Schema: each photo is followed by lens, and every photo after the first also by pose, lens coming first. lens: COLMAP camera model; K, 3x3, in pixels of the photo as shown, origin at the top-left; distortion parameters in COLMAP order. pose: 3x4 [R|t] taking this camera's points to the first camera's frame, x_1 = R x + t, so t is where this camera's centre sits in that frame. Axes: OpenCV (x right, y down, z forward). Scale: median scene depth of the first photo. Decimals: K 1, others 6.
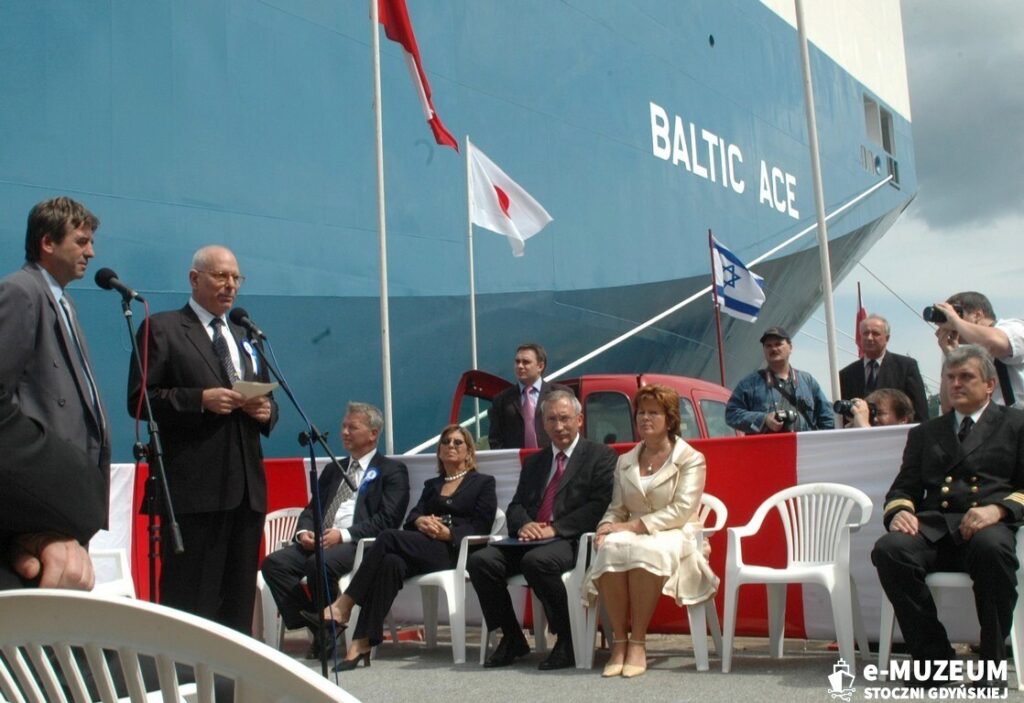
lens RADIAL K [[1284.3, 0, 512.0], [0, 1284.3, 351.5], [0, 0, 1]] dist [-0.037351, -0.019030]
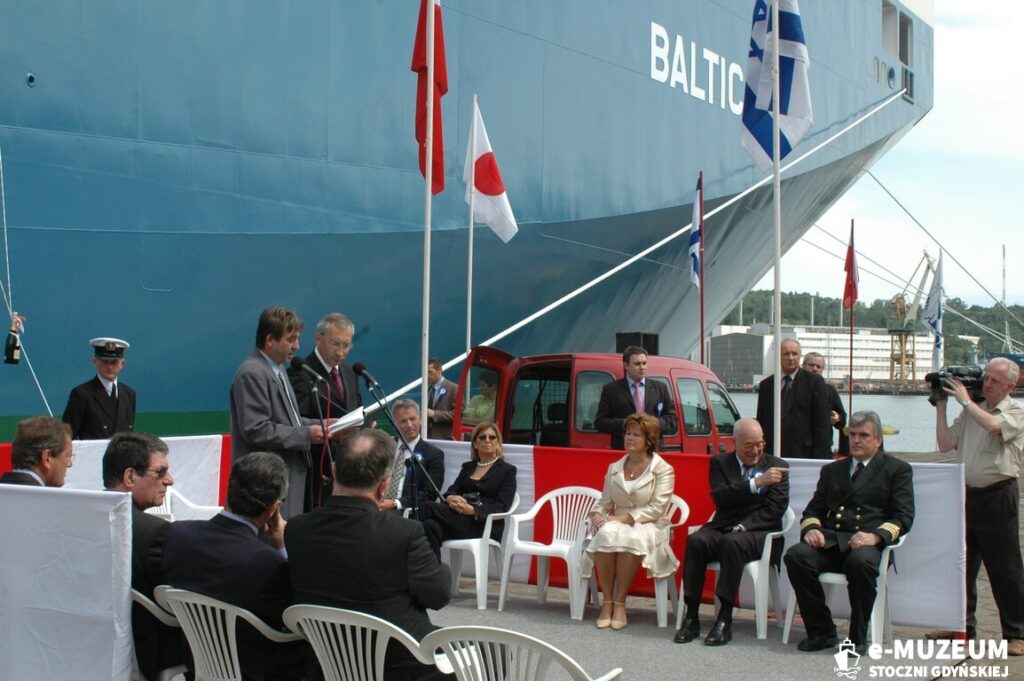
lens RADIAL K [[1530.8, 0, 512.0], [0, 1530.8, 340.5], [0, 0, 1]] dist [-0.057617, 0.003911]
pose [[0.996973, 0.067442, 0.038693, -0.022817], [-0.070443, 0.994116, 0.082288, -0.042485], [-0.032916, -0.084765, 0.995857, -0.143439]]
